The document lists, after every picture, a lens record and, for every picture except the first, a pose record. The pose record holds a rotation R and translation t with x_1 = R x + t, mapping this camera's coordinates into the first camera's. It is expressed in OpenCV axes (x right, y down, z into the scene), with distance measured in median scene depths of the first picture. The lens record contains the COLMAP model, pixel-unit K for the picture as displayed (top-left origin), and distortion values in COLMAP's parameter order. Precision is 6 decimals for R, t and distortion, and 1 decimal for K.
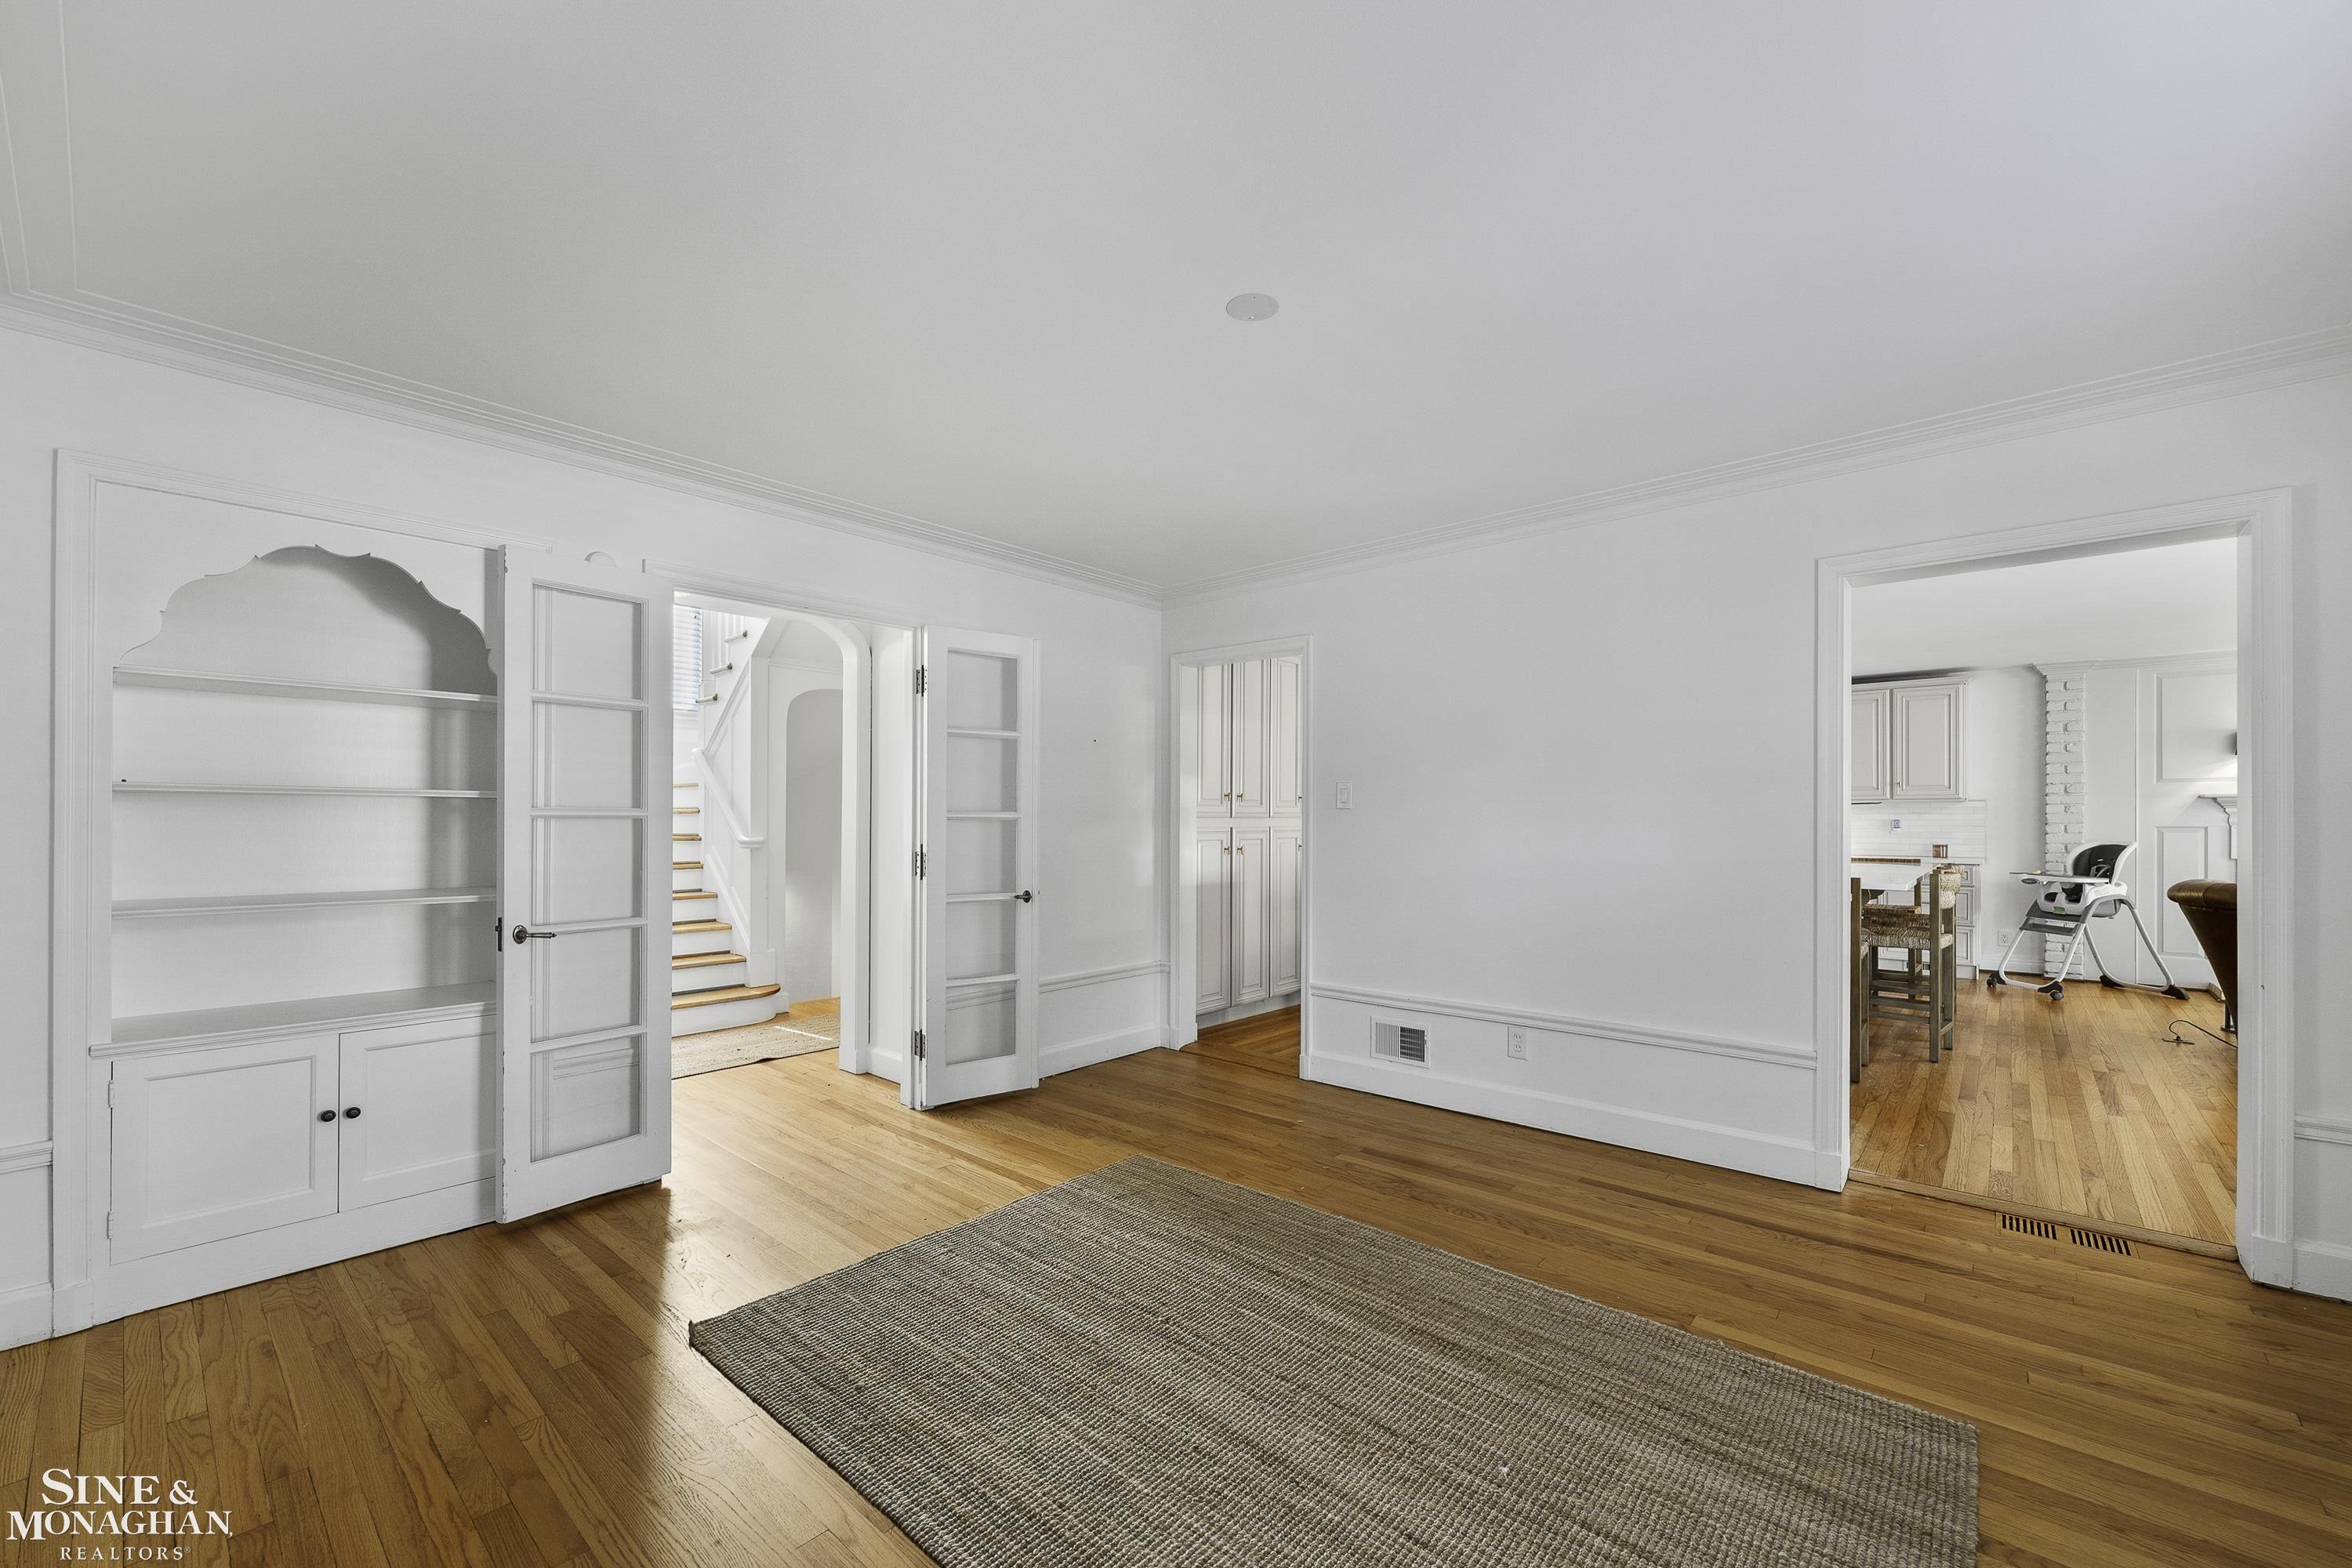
lens RADIAL K [[943.4, 0, 1170.4], [0, 943.4, 800.2], [0, 0, 1]] dist [-0.002926, -0.000417]
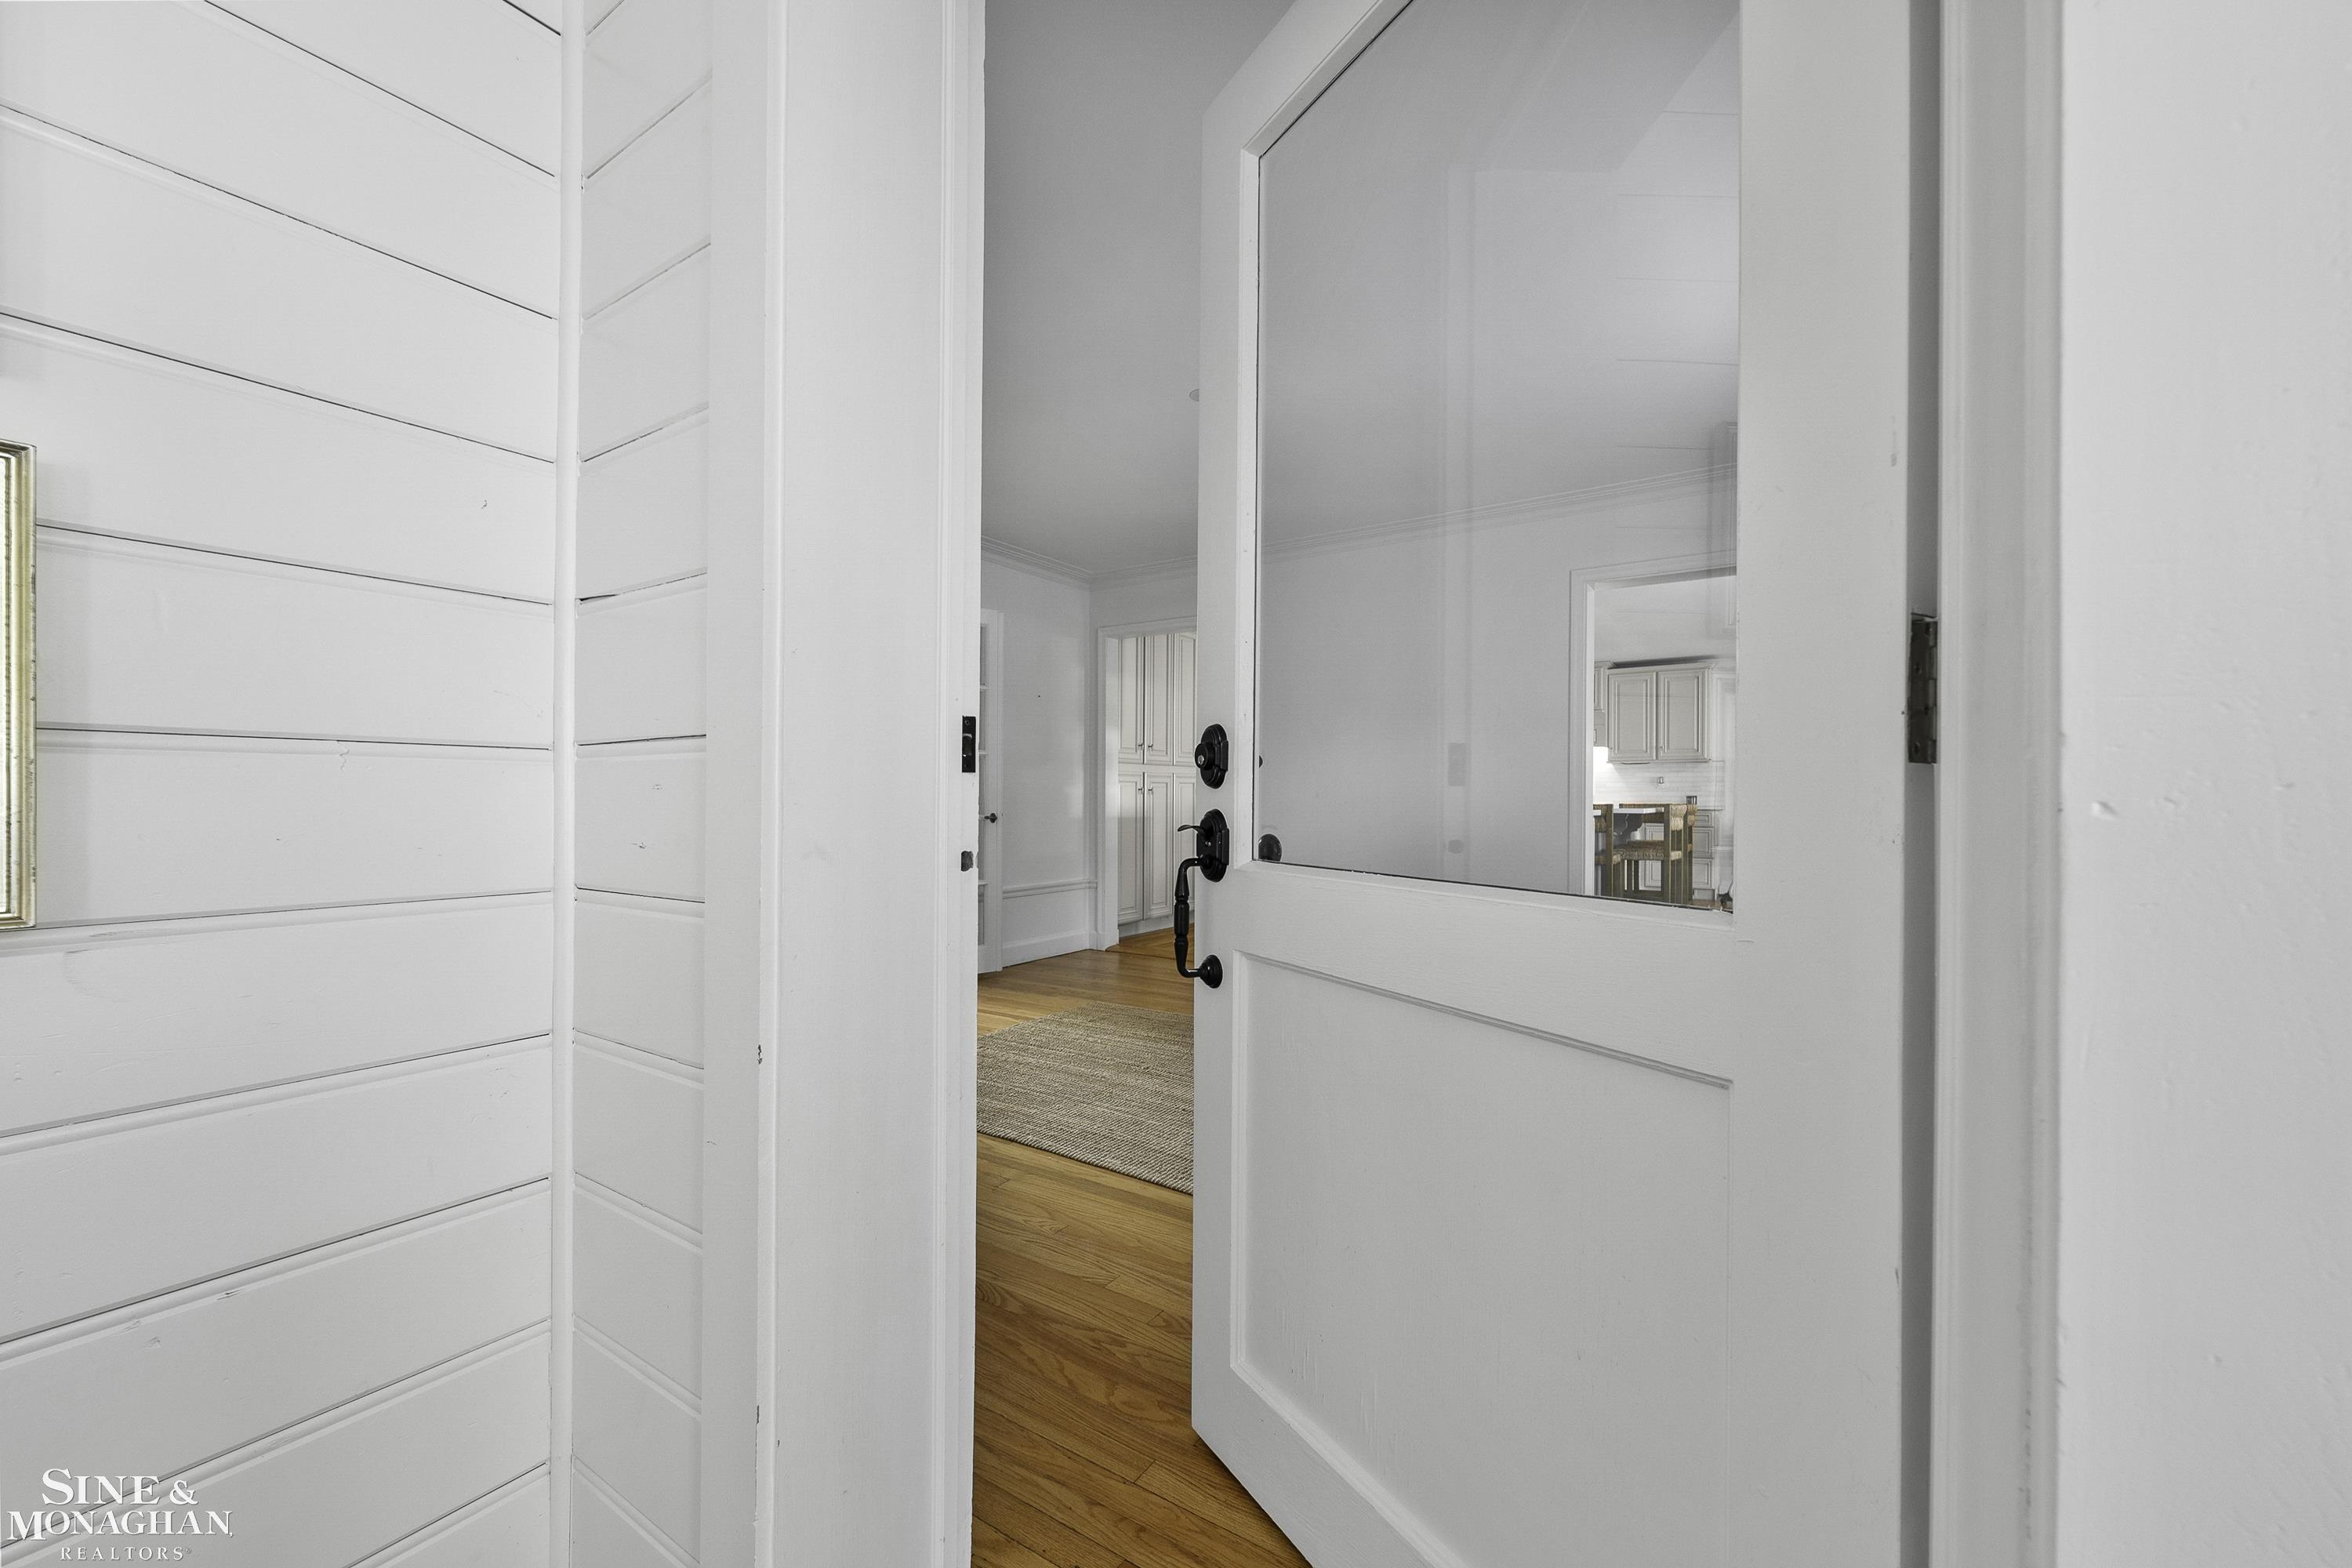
lens RADIAL K [[943.4, 0, 1174.1], [0, 943.4, 788.9], [0, 0, 1]] dist [-0.002926, -0.000417]
pose [[0.988689, 0.000526, 0.149979, -0.082920], [-0.002044, 0.999948, 0.009967, 0.040607], [-0.149966, -0.010161, 0.988639, -0.217080]]
